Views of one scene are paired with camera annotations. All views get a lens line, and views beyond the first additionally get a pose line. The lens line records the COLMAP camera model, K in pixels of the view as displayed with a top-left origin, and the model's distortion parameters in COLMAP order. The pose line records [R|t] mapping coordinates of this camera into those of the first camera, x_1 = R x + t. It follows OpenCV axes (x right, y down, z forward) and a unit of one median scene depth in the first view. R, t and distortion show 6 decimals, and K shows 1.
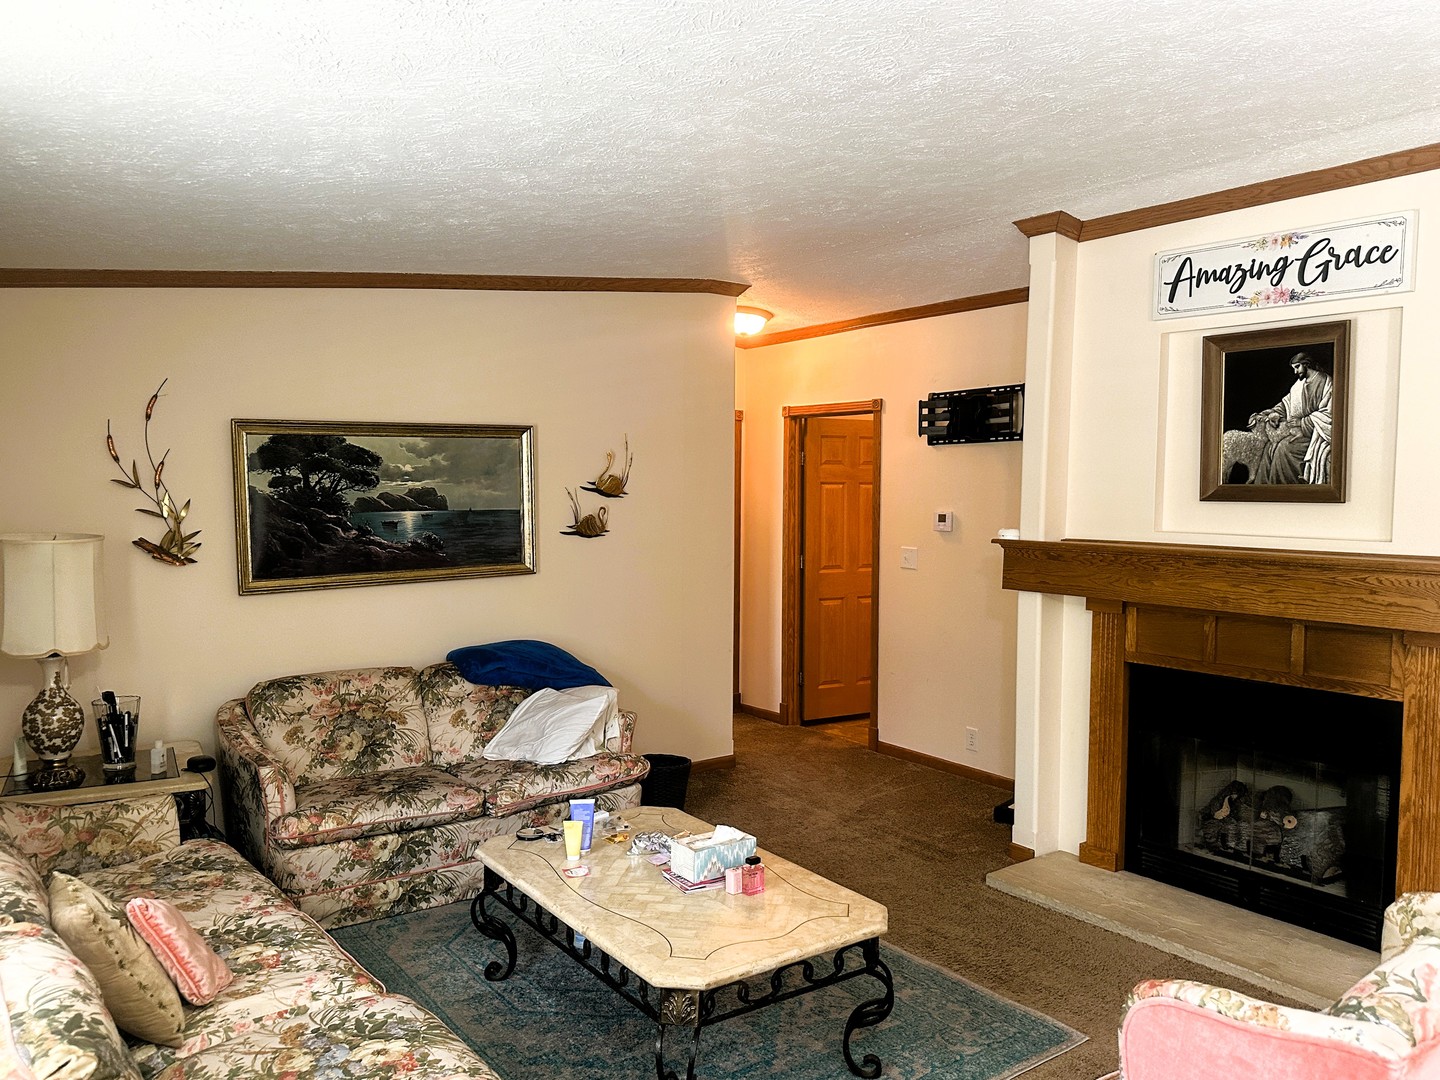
lens RADIAL K [[1049.9, 0, 727.6], [0, 1049.9, 550.6], [0, 0, 1]] dist [0.127539, -0.213520]
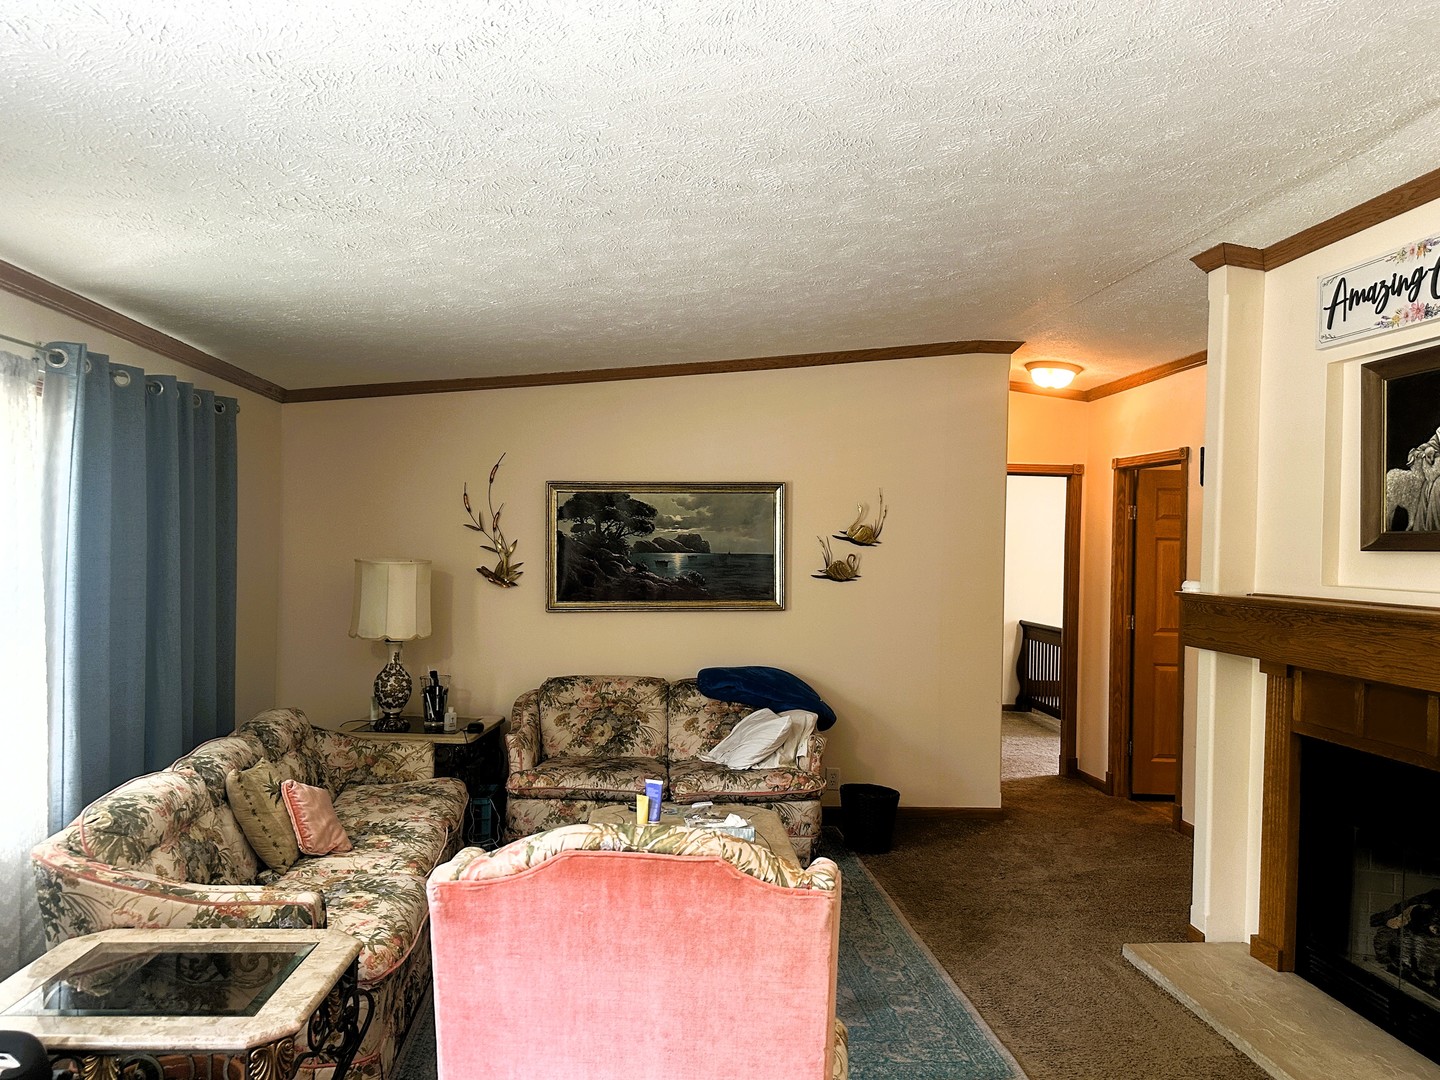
lens RADIAL K [[1049.9, 0, 727.6], [0, 1049.9, 550.6], [0, 0, 1]] dist [0.127539, -0.213520]
pose [[0.849935, 0.014461, -0.526689, 0.434076], [-0.048305, 0.997552, -0.050562, 0.021050], [0.524668, 0.068416, 0.848553, -0.007859]]
